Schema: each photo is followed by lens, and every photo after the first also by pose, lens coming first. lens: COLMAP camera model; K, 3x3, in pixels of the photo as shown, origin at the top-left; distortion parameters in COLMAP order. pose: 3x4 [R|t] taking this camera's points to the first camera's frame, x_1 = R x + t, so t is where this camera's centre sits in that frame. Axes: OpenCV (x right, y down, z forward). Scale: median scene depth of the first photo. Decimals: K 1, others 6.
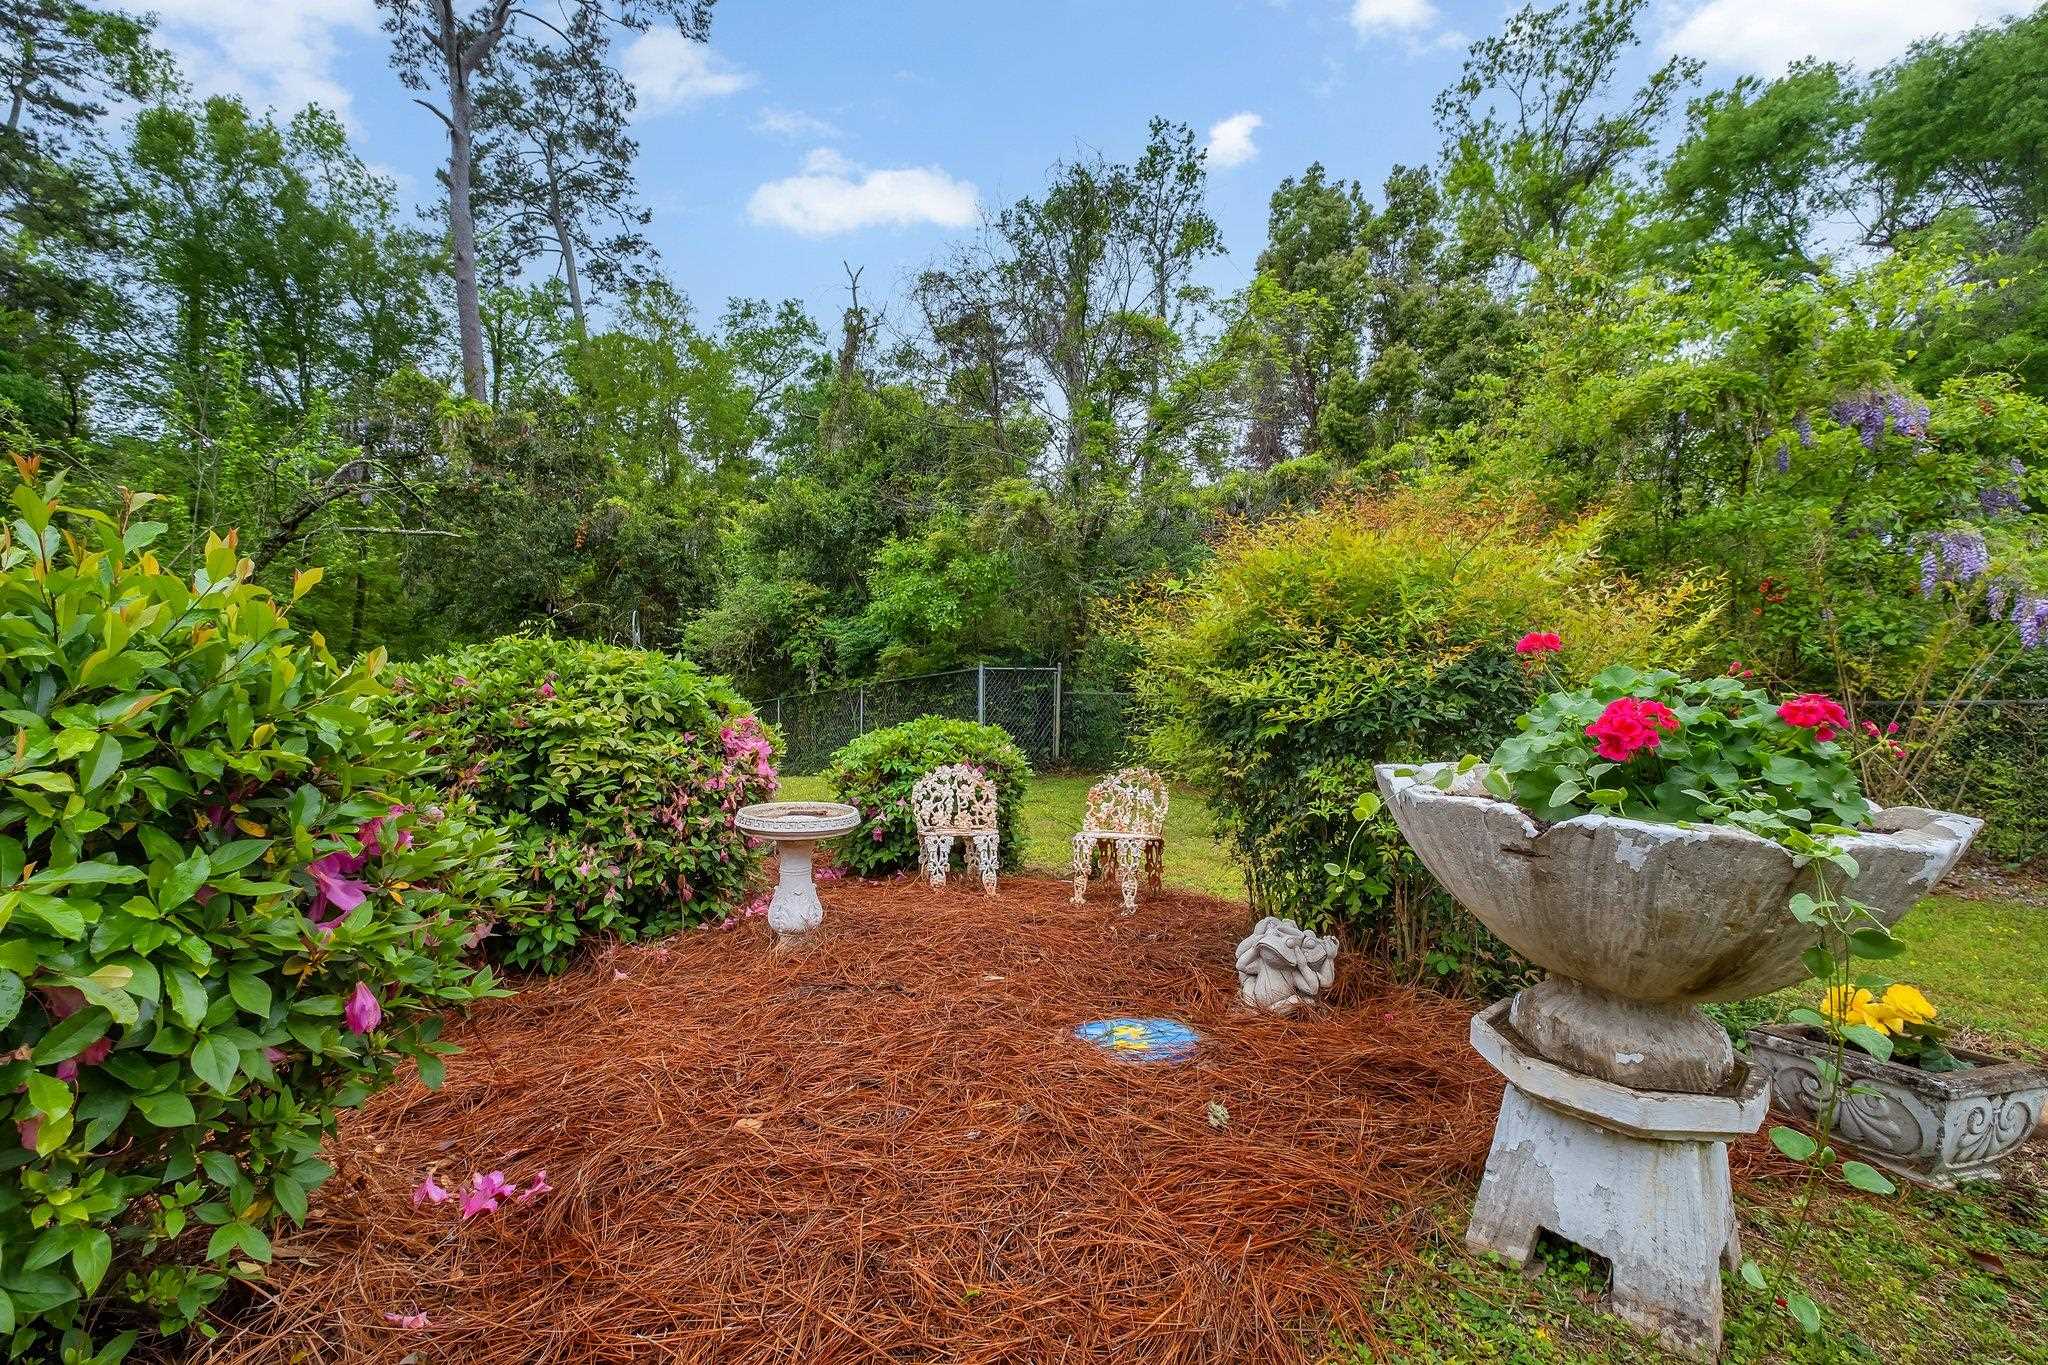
lens RADIAL K [[907.8, 0, 1010.1], [0, 907.8, 683.4], [0, 0, 1]] dist [-0.013950, 0.000426]
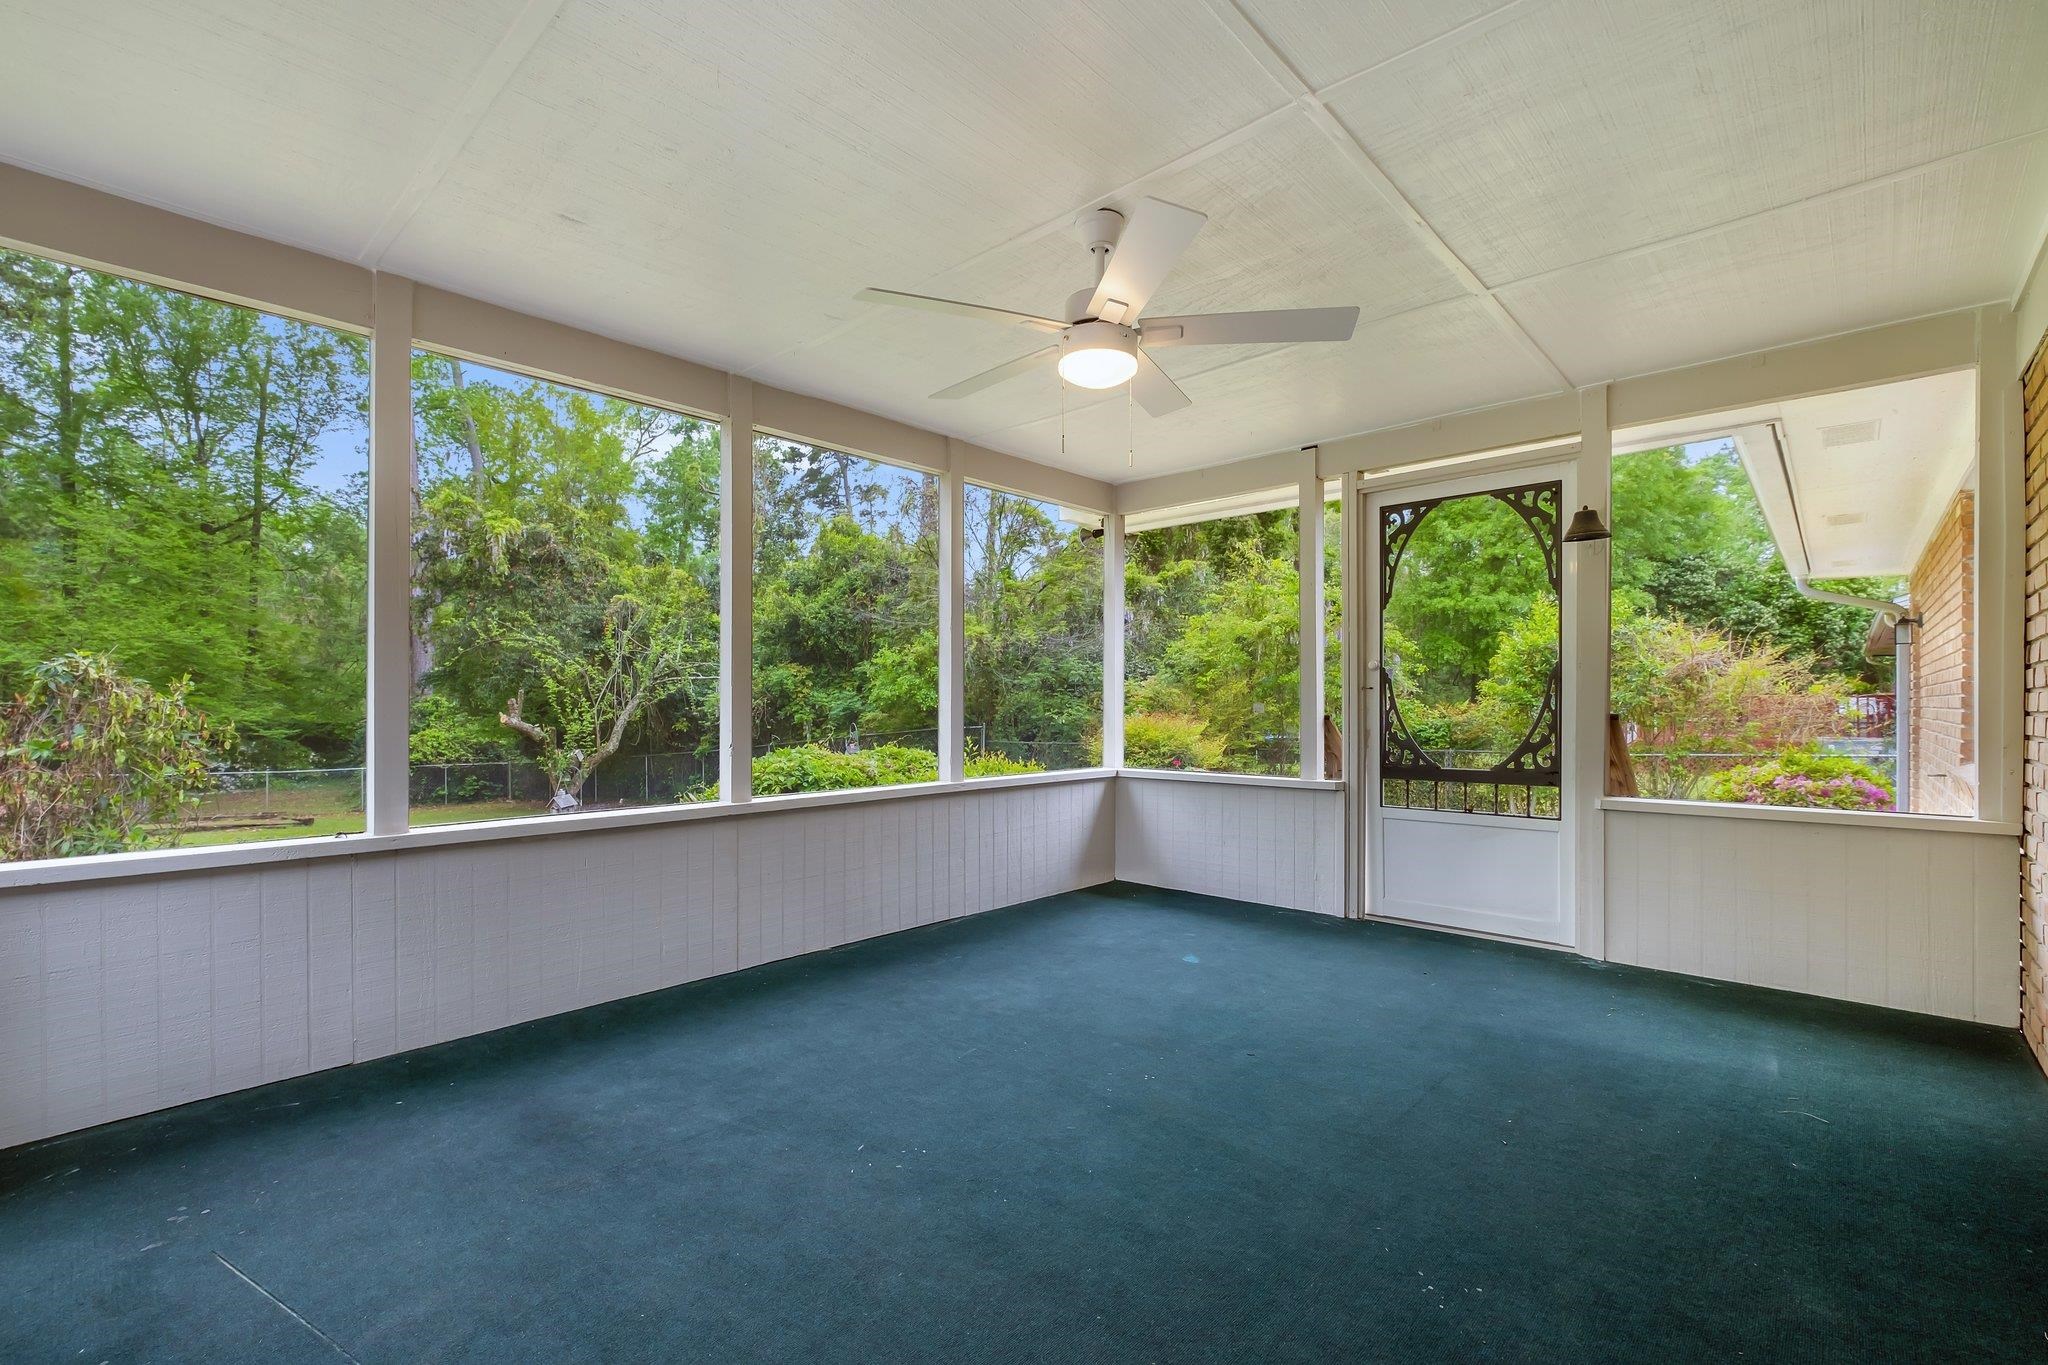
lens RADIAL K [[907.8, 0, 1025.2], [0, 907.8, 700.2], [0, 0, 1]] dist [-0.013950, 0.000426]
pose [[0.977482, -0.015359, 0.210459, -0.068351], [0.015572, 0.999879, 0.000644, -0.019587], [-0.210444, 0.002647, 0.977602, -0.190980]]
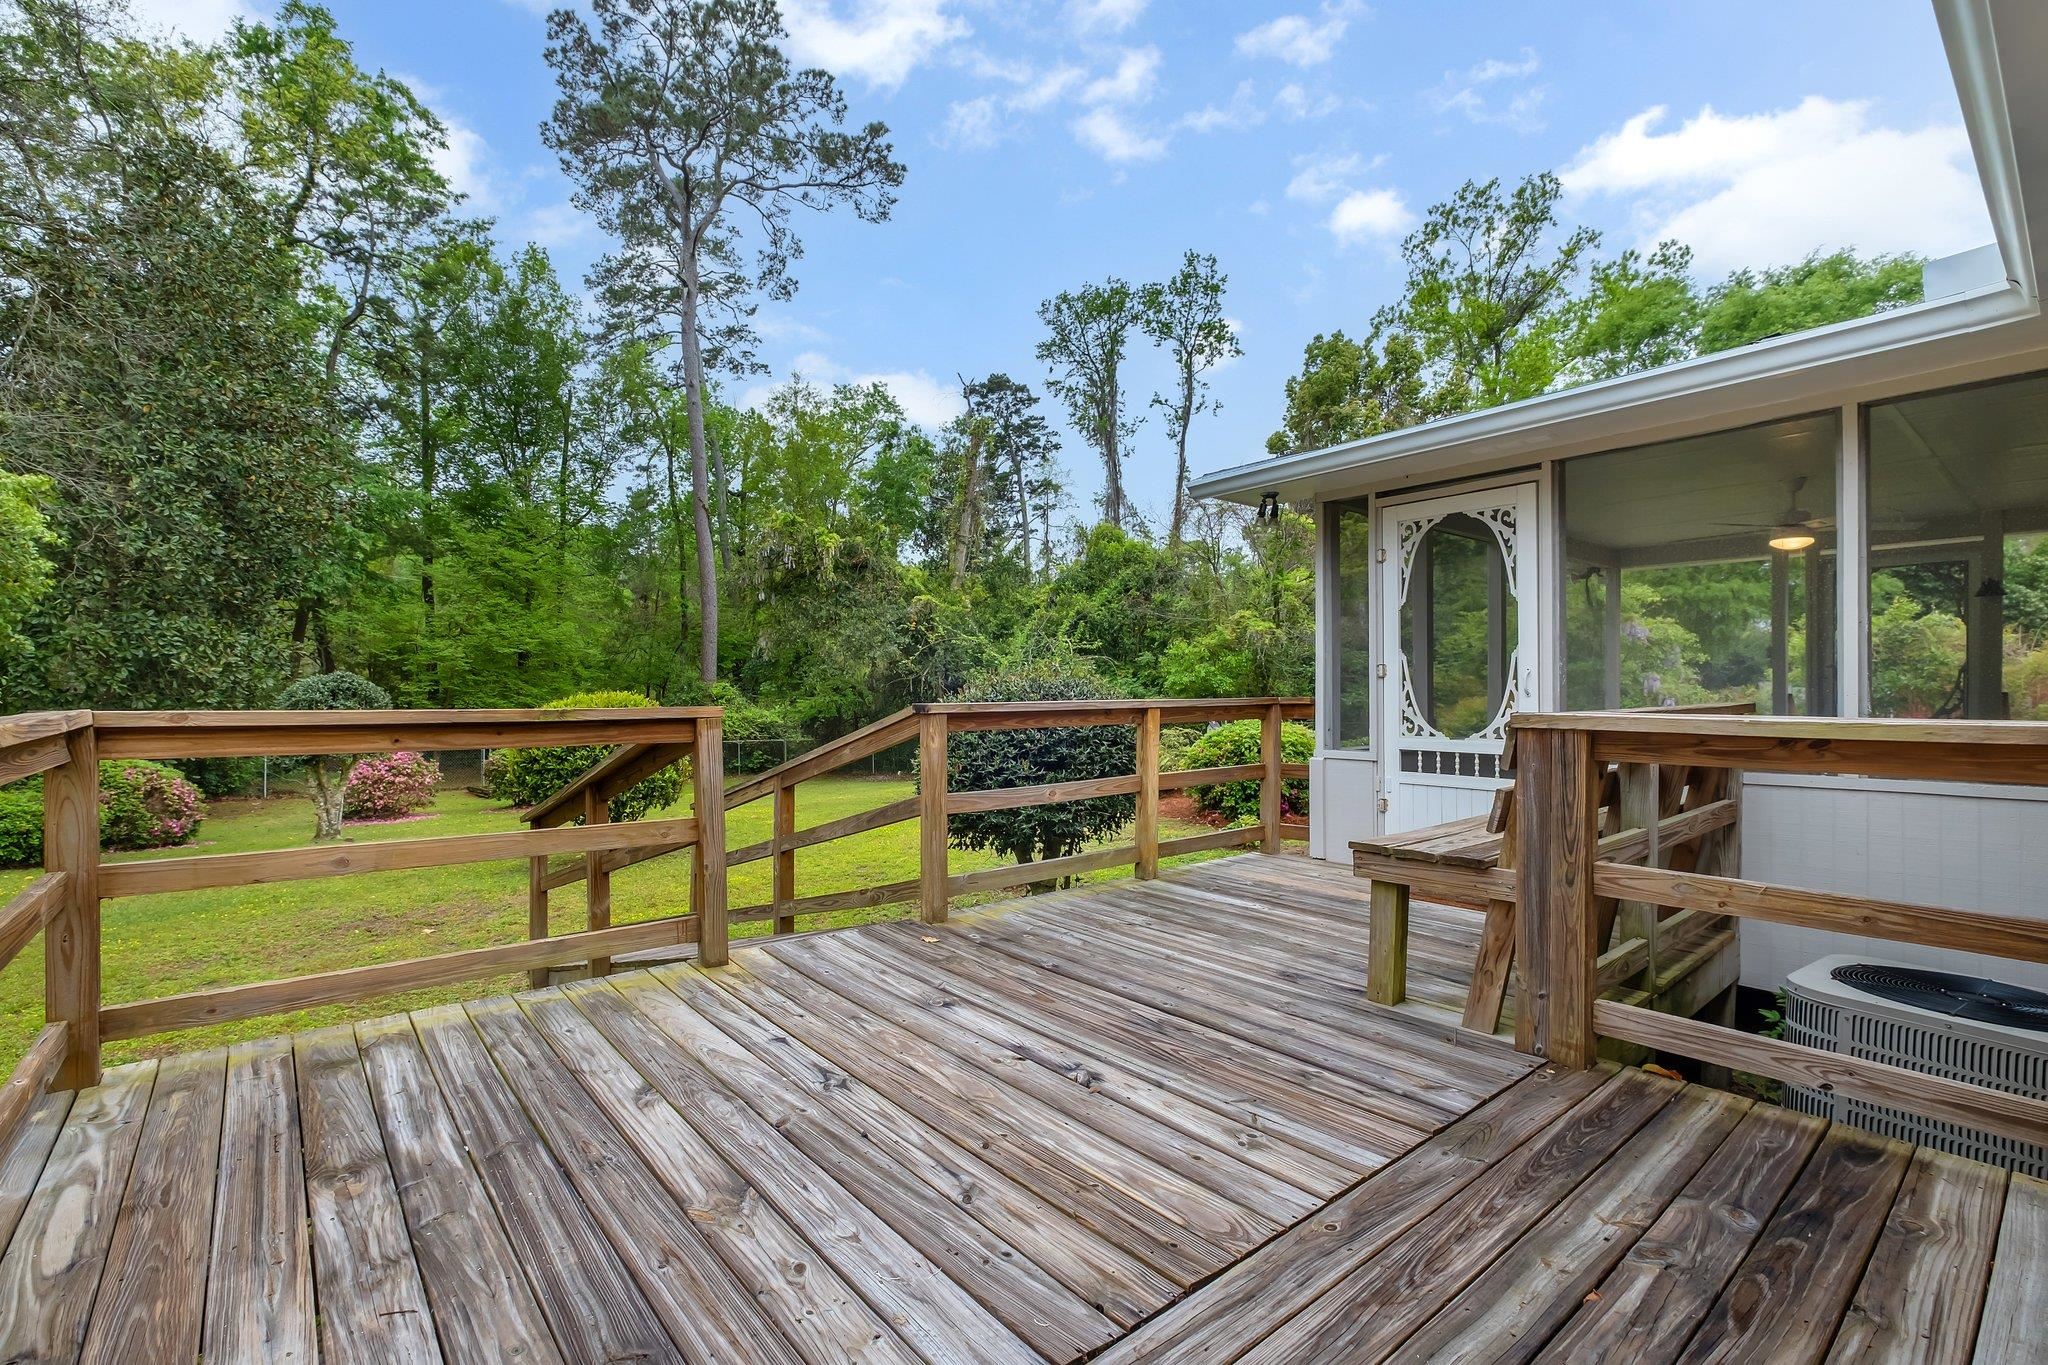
lens RADIAL K [[907.8, 0, 1016.5], [0, 907.8, 695.0], [0, 0, 1]] dist [-0.013950, 0.000426]
pose [[0.997828, -0.017221, 0.063575, -0.177248], [0.016696, 0.999822, 0.008777, -0.021190], [-0.063715, -0.007696, 0.997938, -0.262571]]
